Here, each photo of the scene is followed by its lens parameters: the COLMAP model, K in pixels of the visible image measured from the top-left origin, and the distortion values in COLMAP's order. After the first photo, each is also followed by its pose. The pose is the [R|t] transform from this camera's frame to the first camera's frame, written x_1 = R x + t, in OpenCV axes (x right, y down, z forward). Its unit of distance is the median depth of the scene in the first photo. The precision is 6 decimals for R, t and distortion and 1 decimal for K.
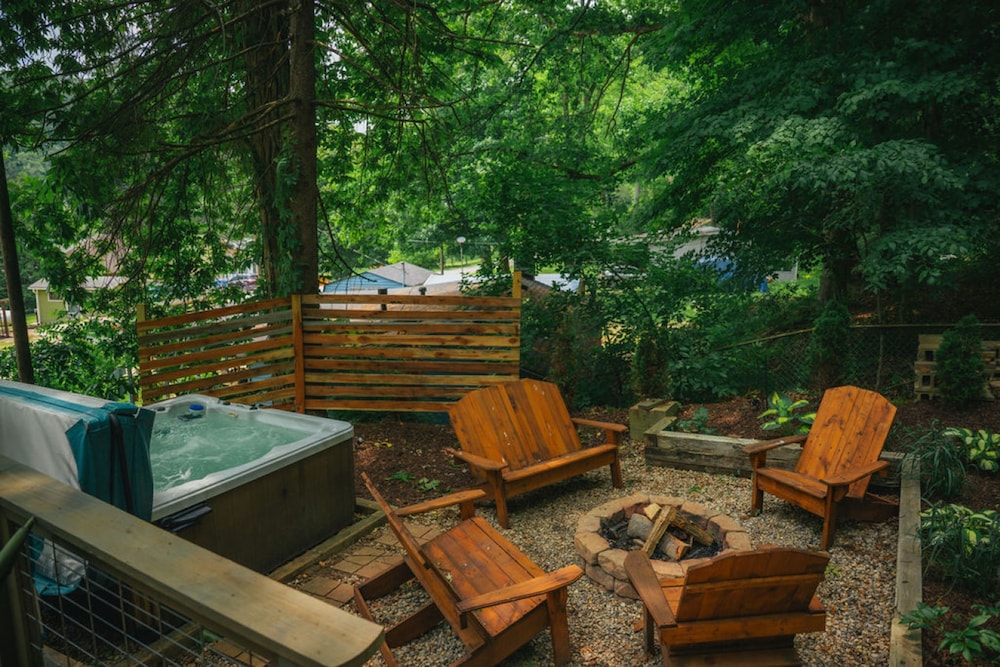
lens RADIAL K [[673.1, 0, 495.7], [0, 673.1, 327.4], [0, 0, 1]] dist [-0.097021, 0.018823]
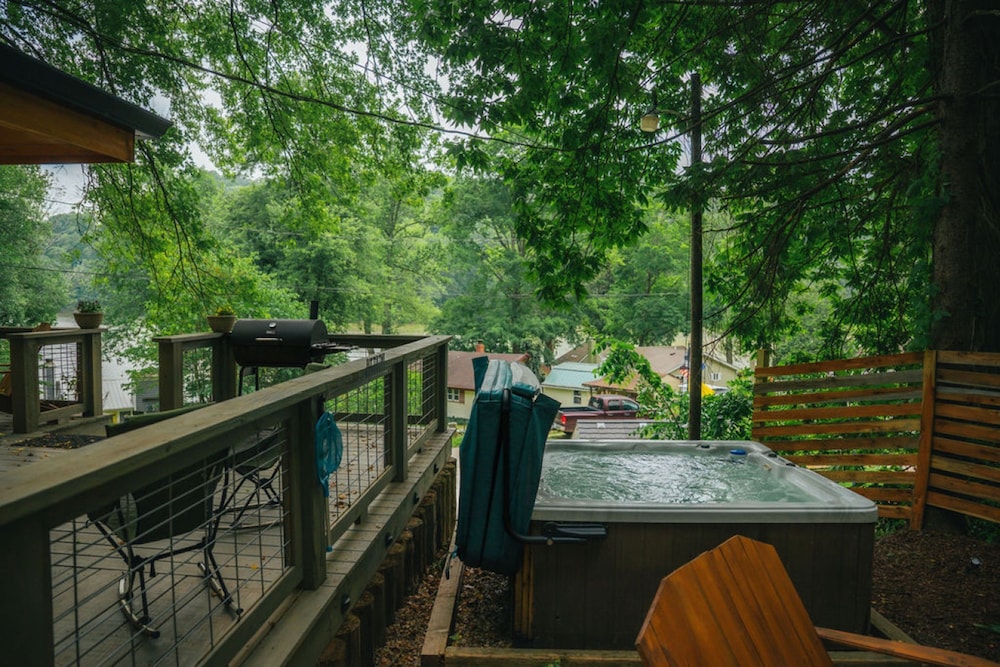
lens RADIAL K [[673.1, 0, 501.6], [0, 673.1, 330.9], [0, 0, 1]] dist [-0.097021, 0.018823]
pose [[0.456127, 0.029742, -0.889417, 0.131899], [-0.158427, 0.986190, -0.048269, 0.042354], [0.875699, 0.162924, 0.454540, 0.230785]]
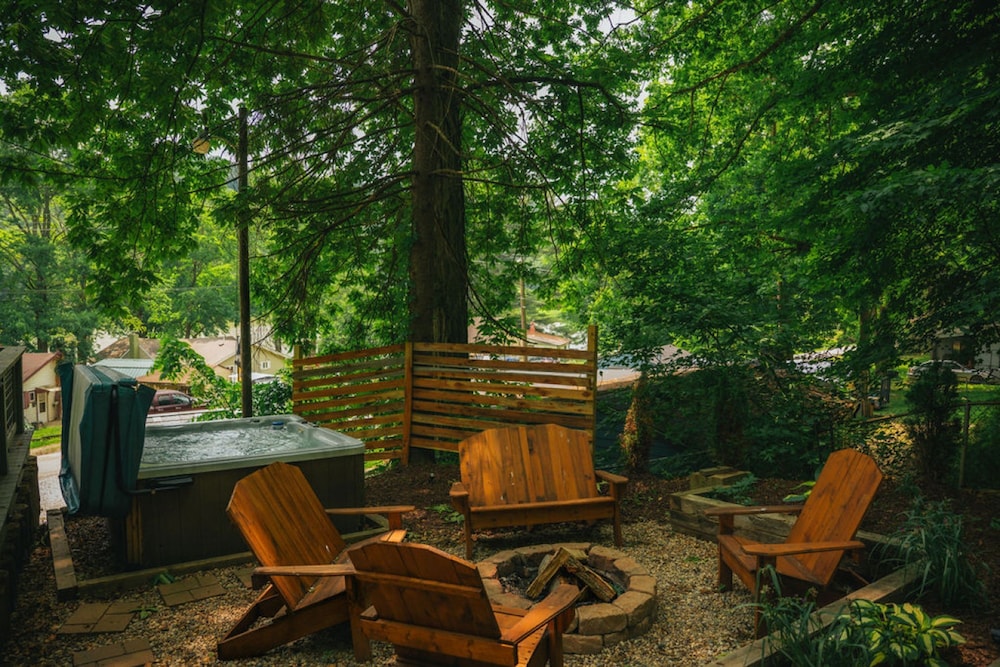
lens RADIAL K [[673.1, 0, 491.7], [0, 673.1, 330.2], [0, 0, 1]] dist [-0.097021, 0.018823]
pose [[0.897793, 0.021543, -0.439890, 0.323364], [-0.076799, 0.991158, -0.108202, 0.042383], [0.433669, 0.130927, 0.891509, 0.043135]]
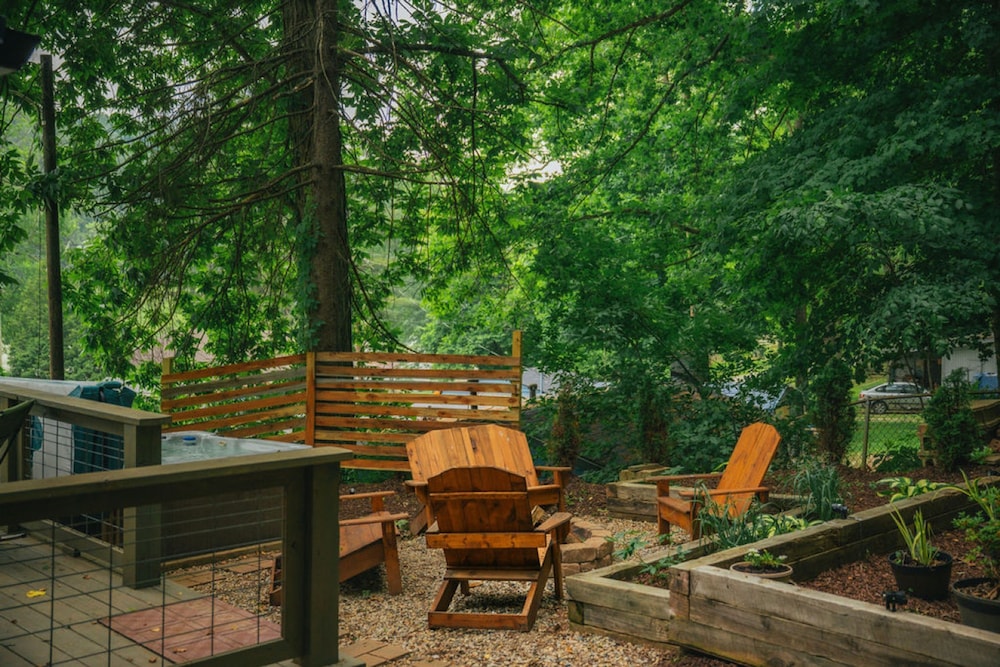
lens RADIAL K [[996.0, 0, 493.0], [0, 996.0, 340.1], [0, 0, 1]] dist [0.041625, 0.000000]
pose [[0.970951, 0.009686, -0.239082, 0.333801], [-0.041921, 0.990612, -0.130115, 0.118948], [0.235577, 0.136358, 0.962242, -0.402989]]
